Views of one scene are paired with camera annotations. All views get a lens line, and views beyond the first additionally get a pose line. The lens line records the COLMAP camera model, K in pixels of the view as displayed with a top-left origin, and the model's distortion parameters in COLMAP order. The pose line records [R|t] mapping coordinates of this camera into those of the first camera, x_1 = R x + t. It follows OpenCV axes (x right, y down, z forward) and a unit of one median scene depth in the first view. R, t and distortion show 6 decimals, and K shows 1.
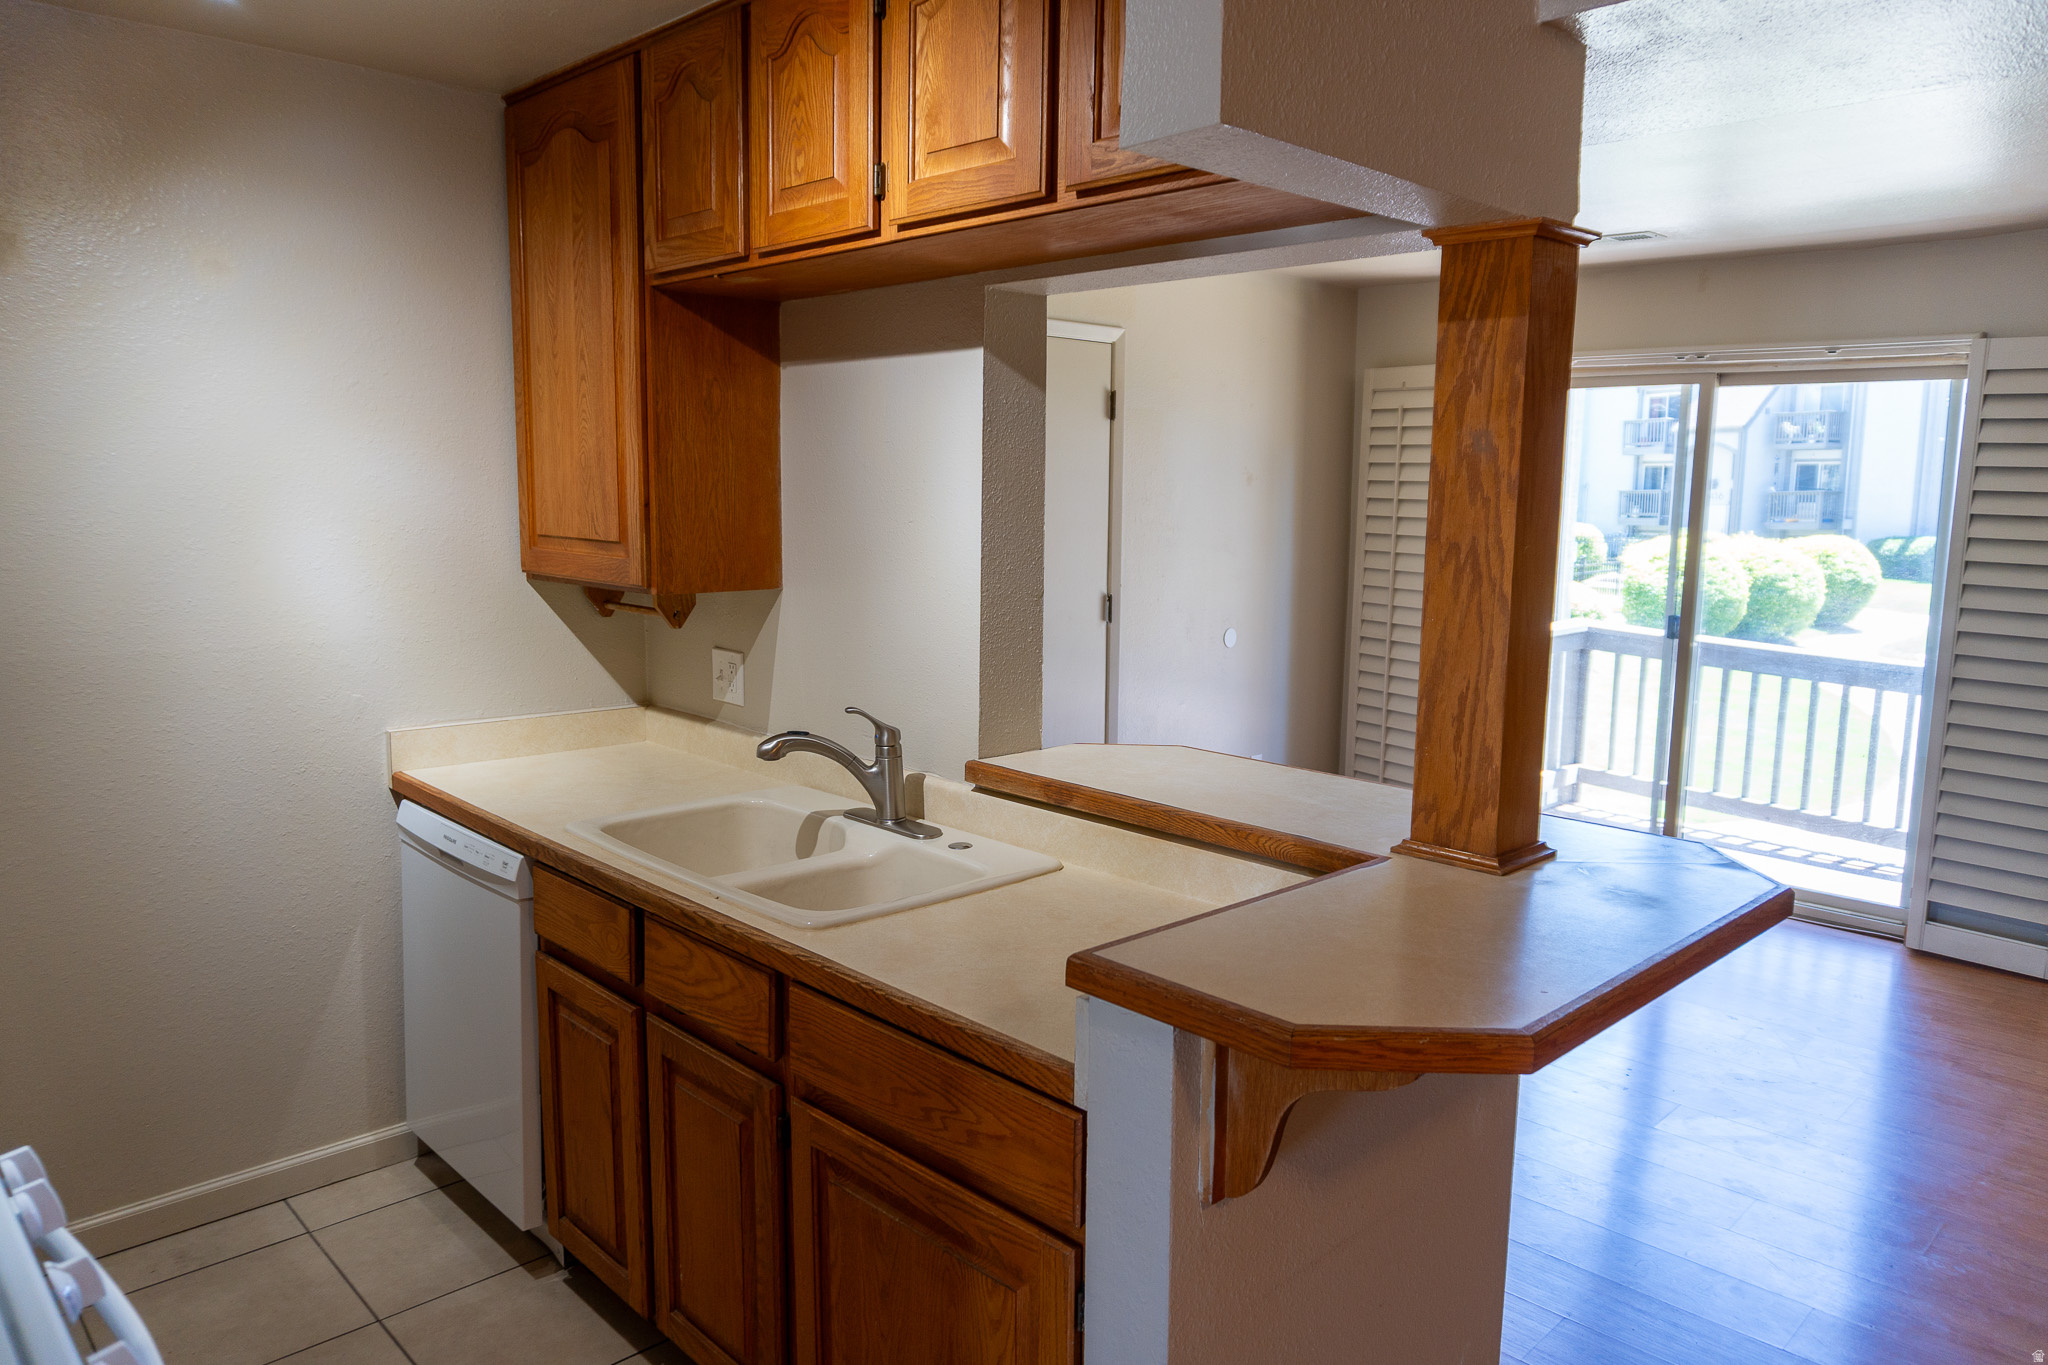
lens RADIAL K [[1368.3, 0, 1021.4], [0, 1368.3, 684.9], [0, 0, 1]] dist [-0.022495, 0.000513]
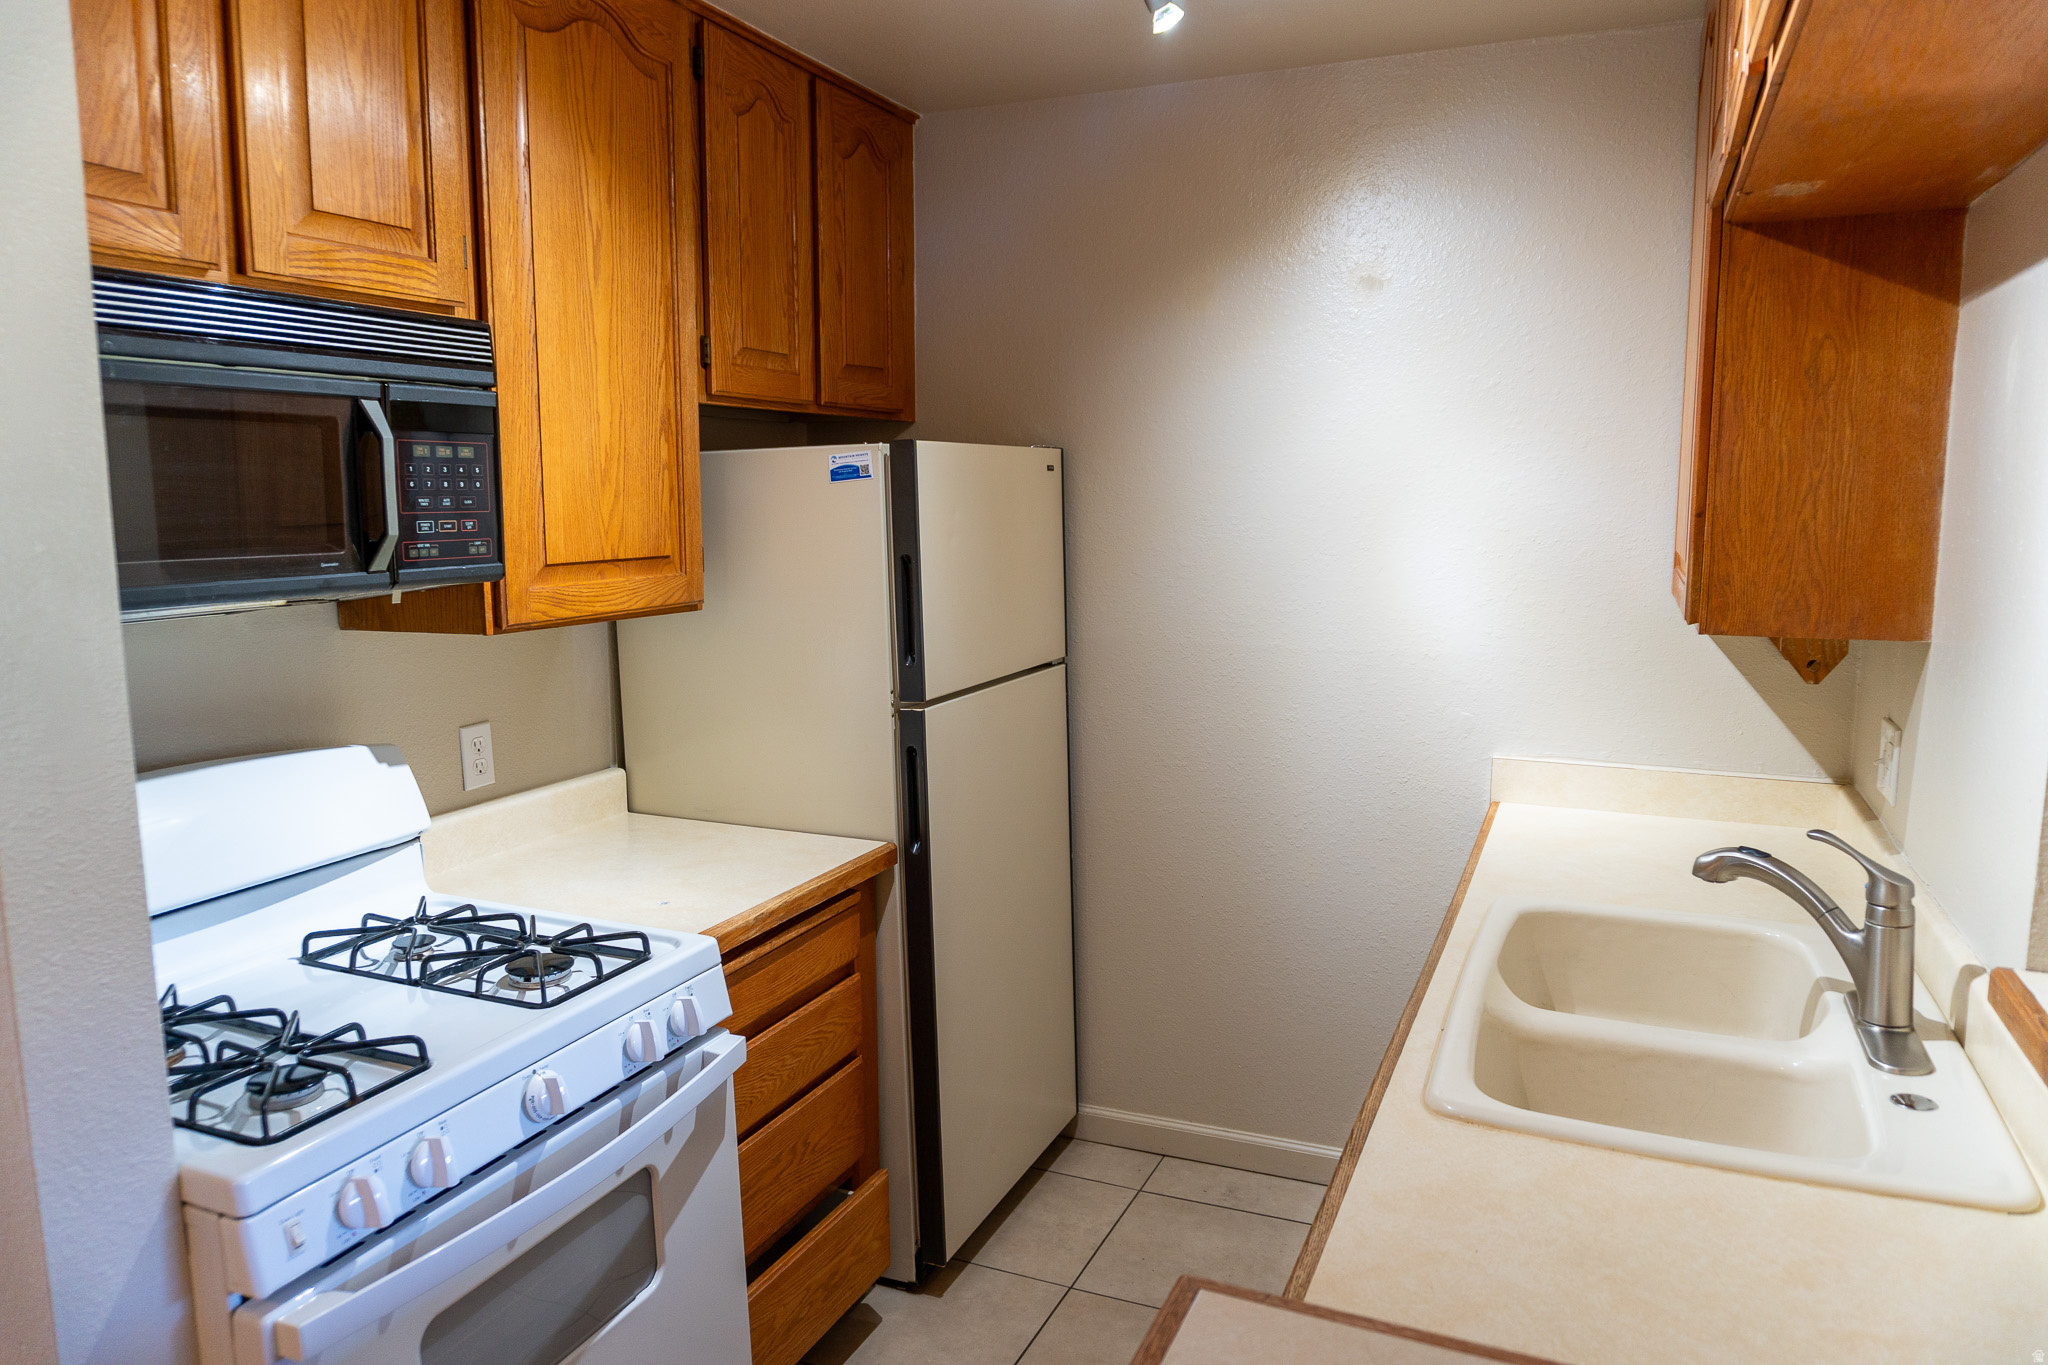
lens RADIAL K [[1368.3, 0, 1019.0], [0, 1368.3, 681.5], [0, 0, 1]] dist [-0.022495, 0.000513]
pose [[0.377140, 0.114517, -0.919049, 0.230762], [-0.123165, 0.989714, 0.072780, -0.039334], [0.917930, 0.085746, 0.387365, 0.297666]]
